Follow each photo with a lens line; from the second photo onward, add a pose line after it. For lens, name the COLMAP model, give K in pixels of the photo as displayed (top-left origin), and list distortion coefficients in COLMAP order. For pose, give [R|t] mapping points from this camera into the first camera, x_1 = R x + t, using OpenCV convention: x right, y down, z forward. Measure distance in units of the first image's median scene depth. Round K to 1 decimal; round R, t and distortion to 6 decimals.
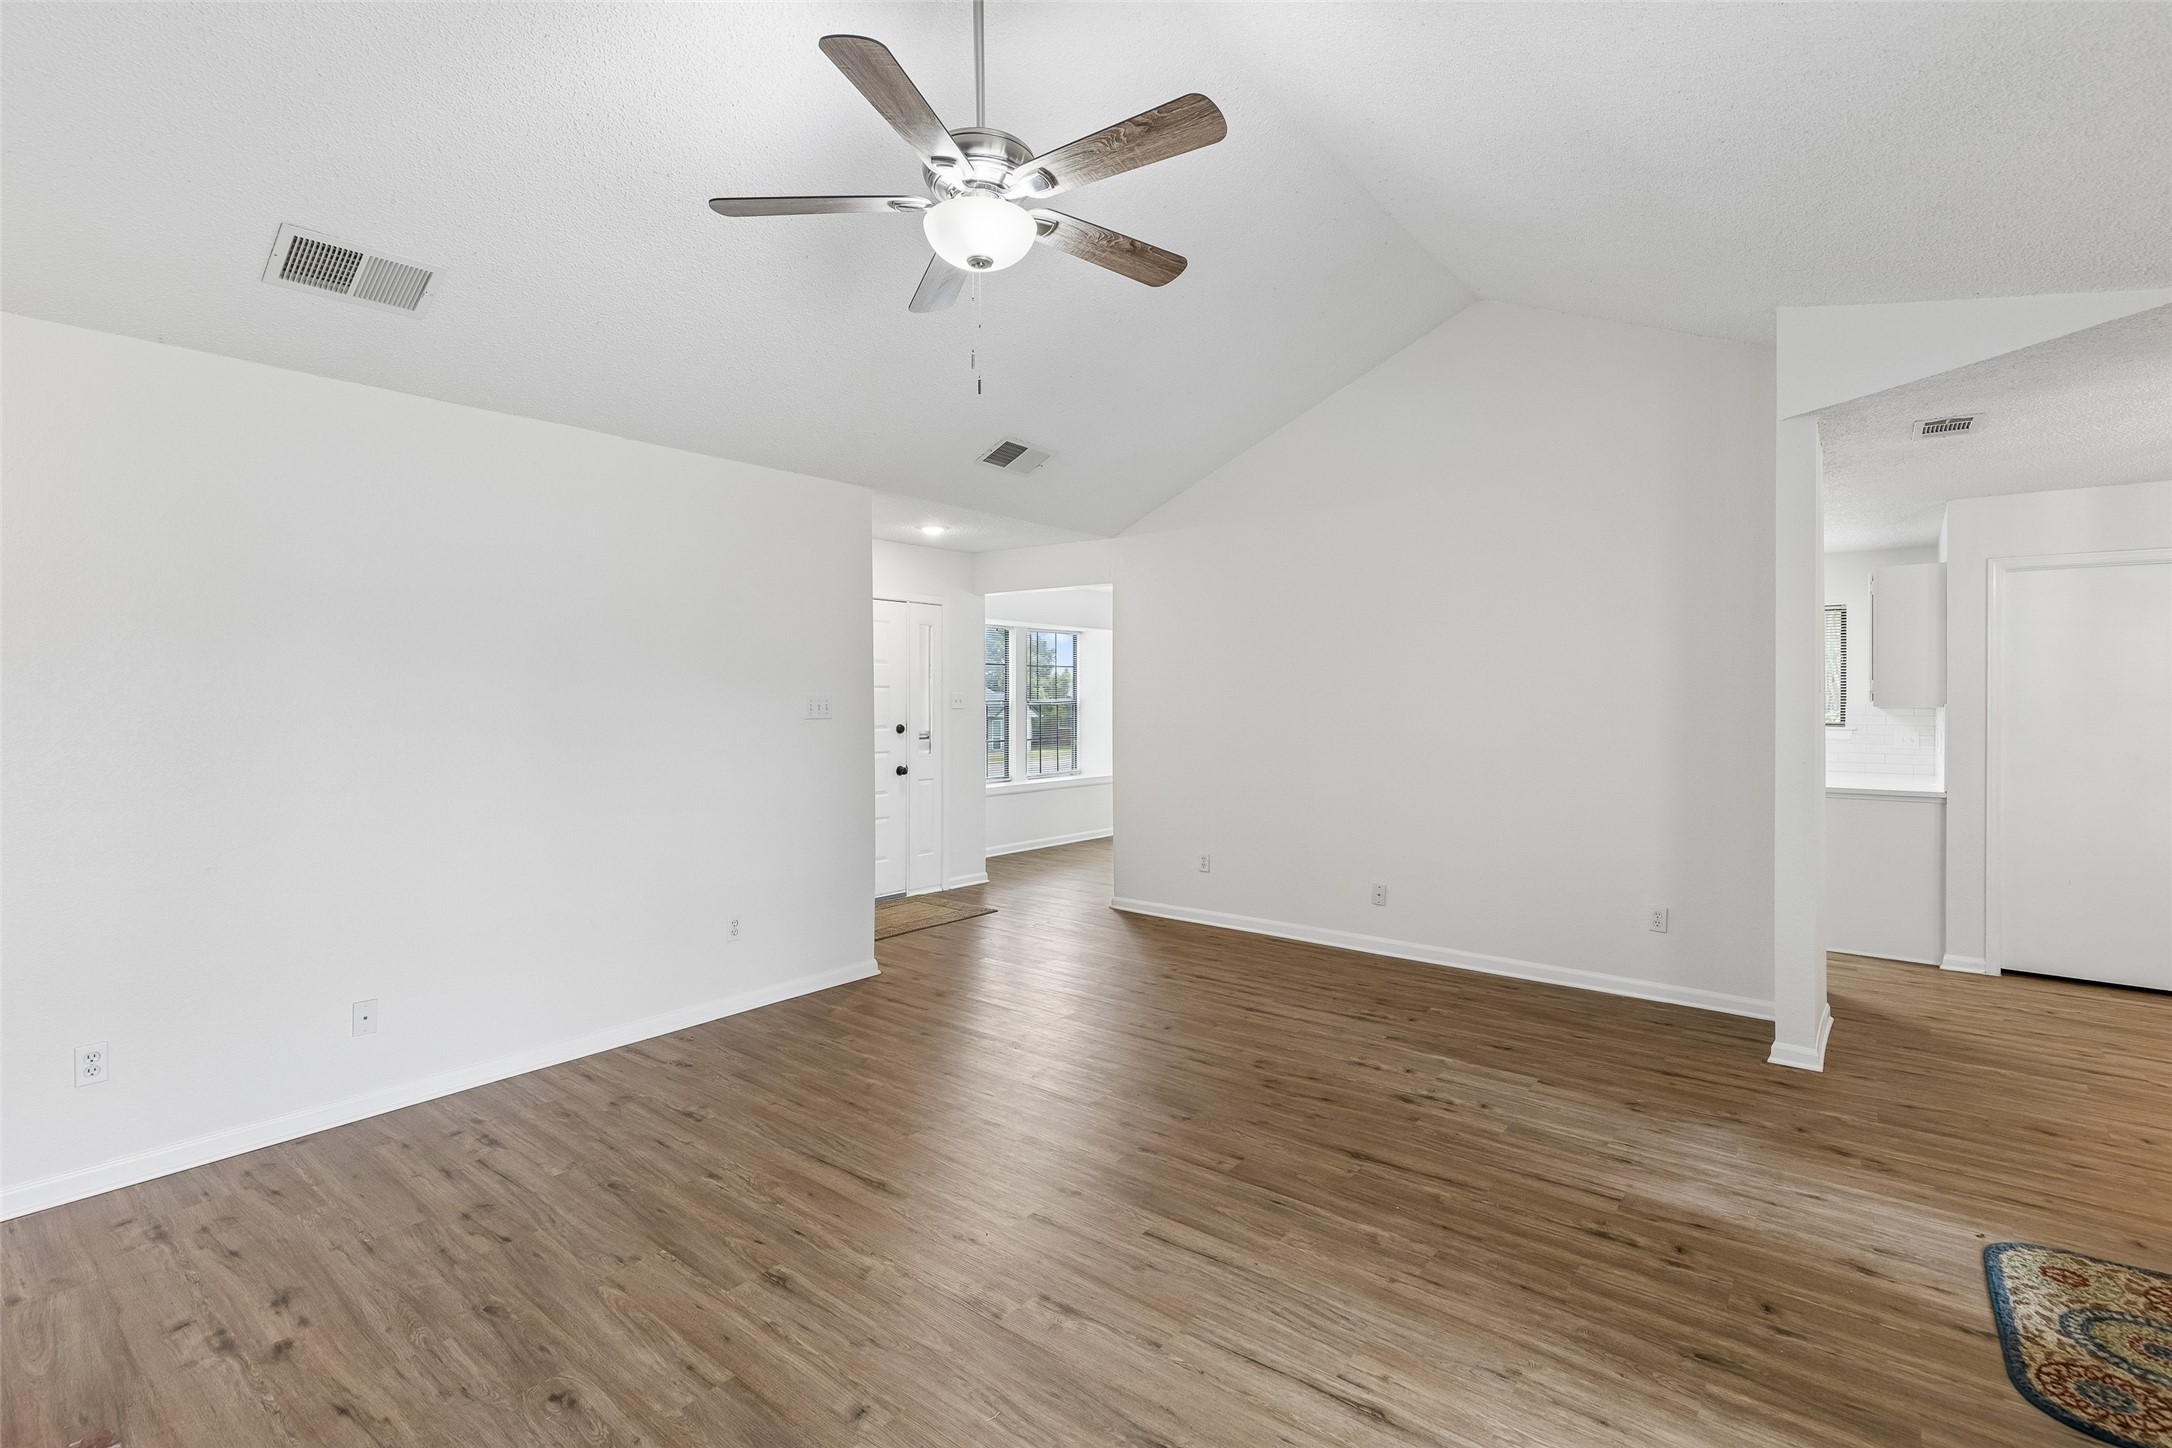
lens RADIAL K [[995.9, 0, 1085.5], [0, 995.9, 716.7], [0, 0, 1]] dist [0.000267, 0.000094]
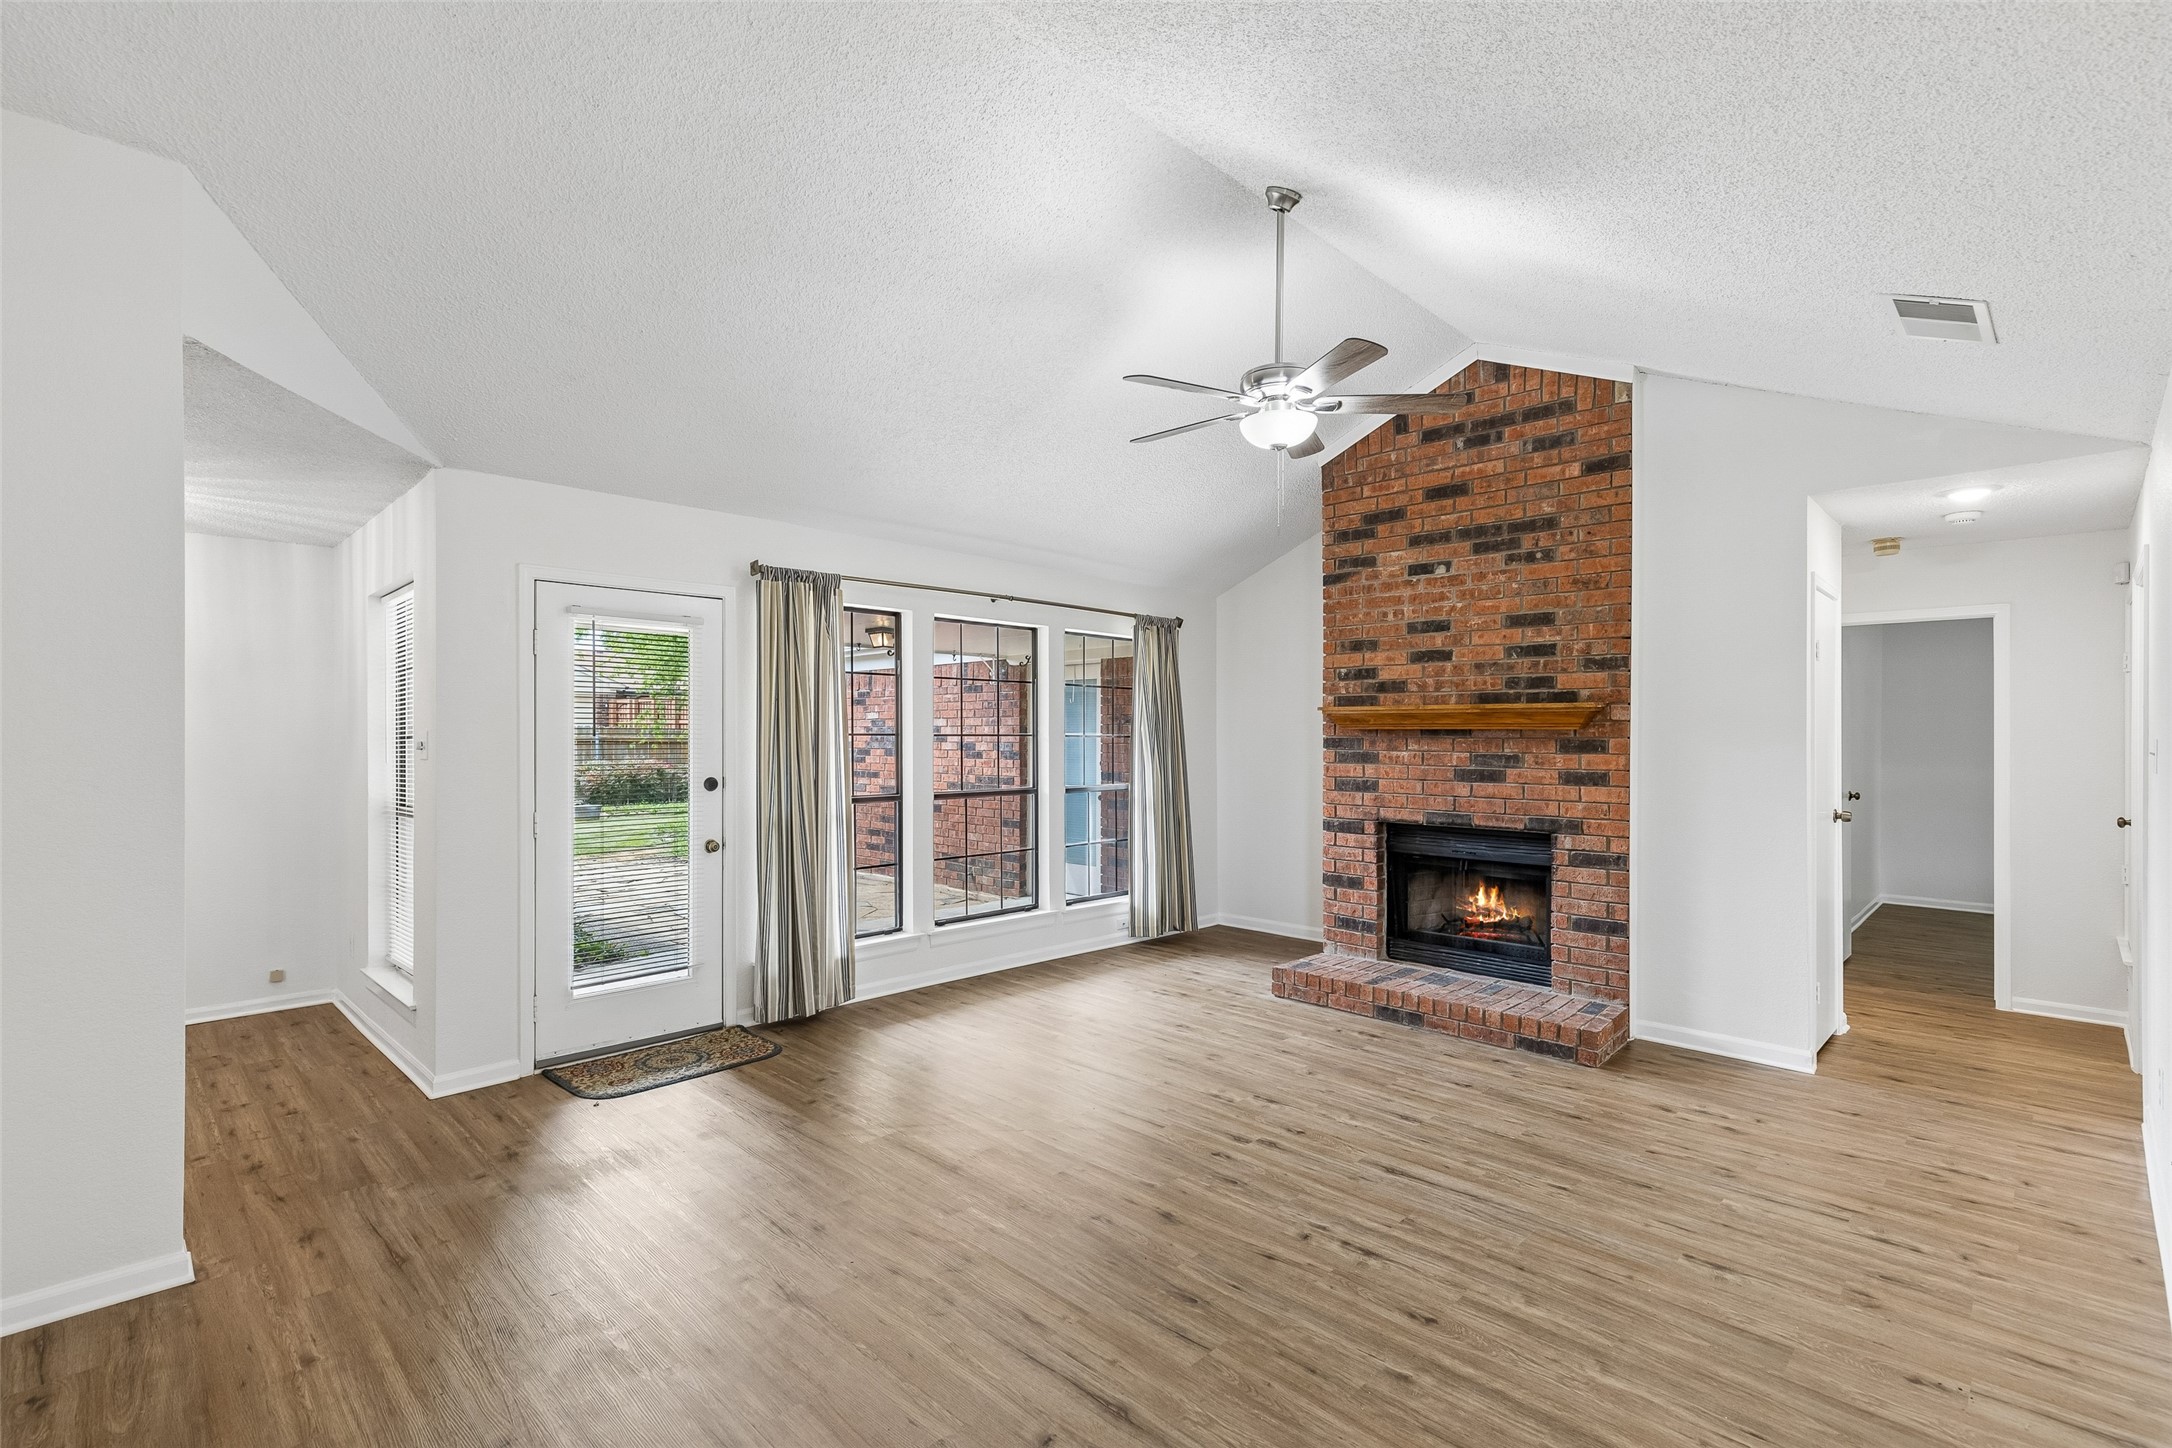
lens RADIAL K [[995.9, 0, 1085.8], [0, 995.9, 729.0], [0, 0, 1]] dist [0.000267, 0.000094]
pose [[-0.994890, 0.000912, 0.100964, 0.025090], [0.001913, 0.999950, 0.009817, -0.042963], [-0.100950, 0.009960, -0.994842, 2.195361]]
